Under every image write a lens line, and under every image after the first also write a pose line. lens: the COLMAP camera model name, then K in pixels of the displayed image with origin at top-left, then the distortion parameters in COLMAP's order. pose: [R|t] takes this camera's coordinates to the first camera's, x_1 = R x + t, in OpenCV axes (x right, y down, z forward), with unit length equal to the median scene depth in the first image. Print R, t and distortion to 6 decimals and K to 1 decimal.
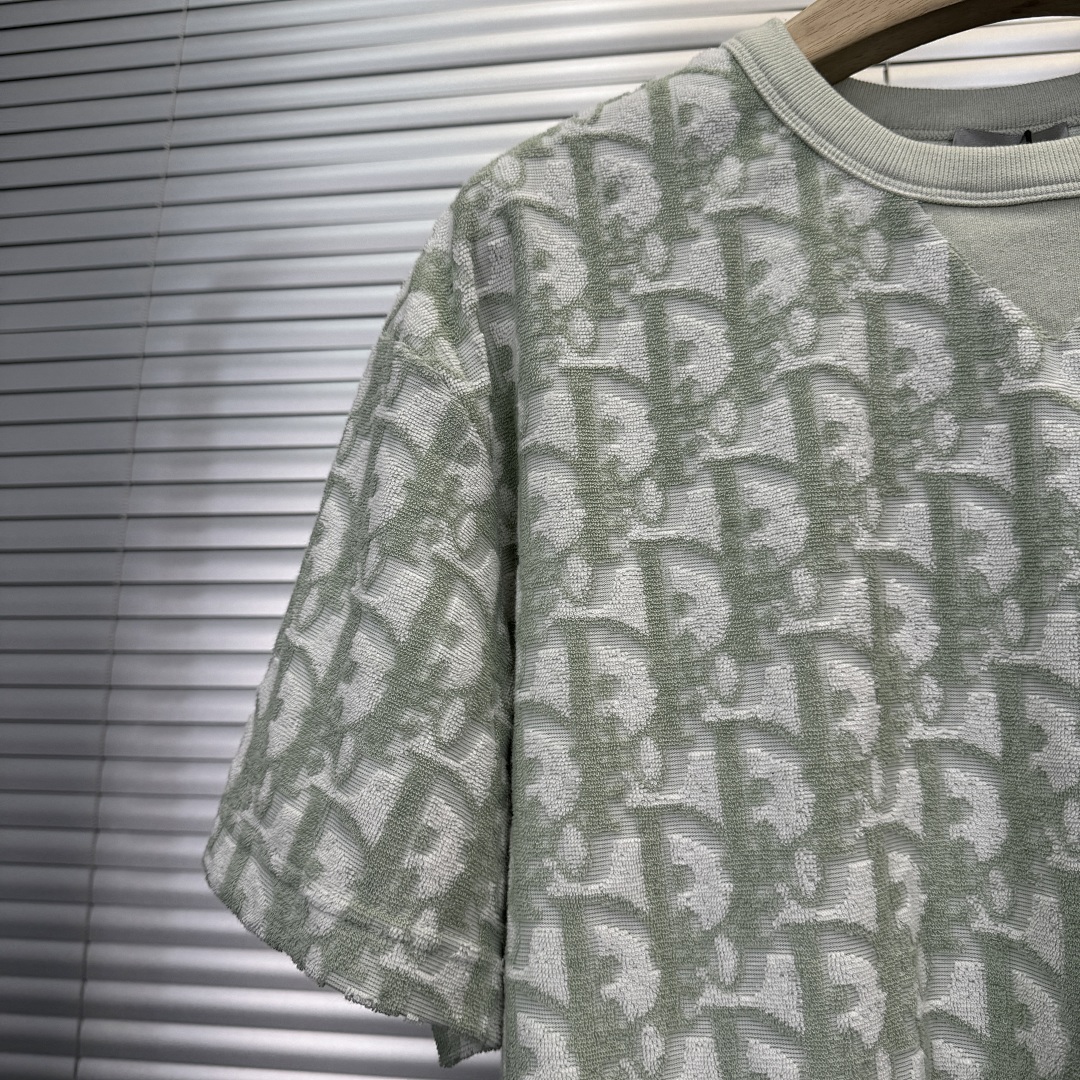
lens RADIAL K [[1005.1, 0, 538.7], [0, 1005.1, 539.3], [0, 0, 1]] dist [-0.029554, 0.000000]
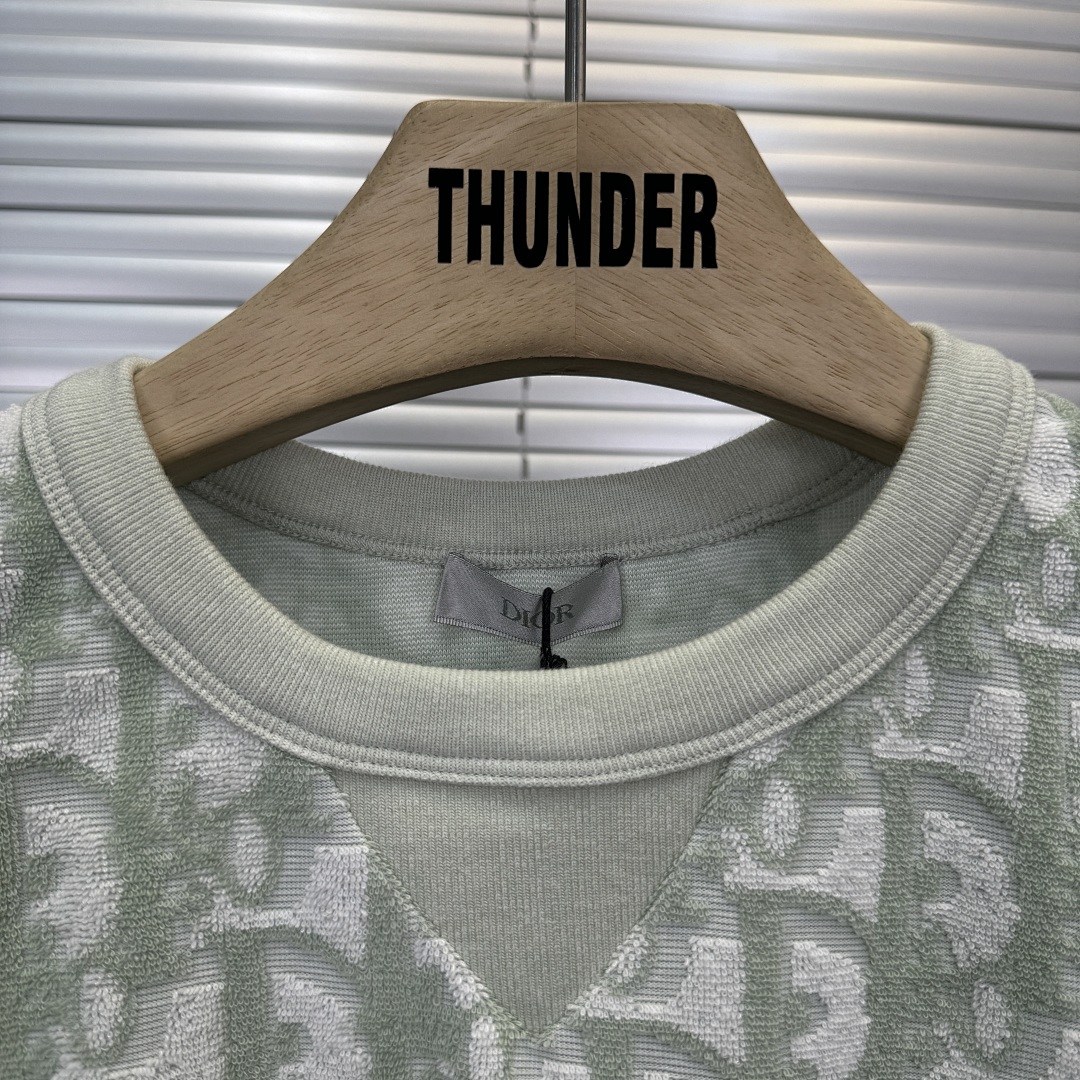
lens RADIAL K [[1005.1, 0, 538.1], [0, 1005.1, 540.6], [0, 0, 1]] dist [-0.029554, 0.000000]
pose [[0.974642, 0.019670, 0.222902, 0.367710], [-0.035831, 0.996994, 0.068693, -0.509397], [-0.220881, -0.074938, 0.972418, 0.429644]]
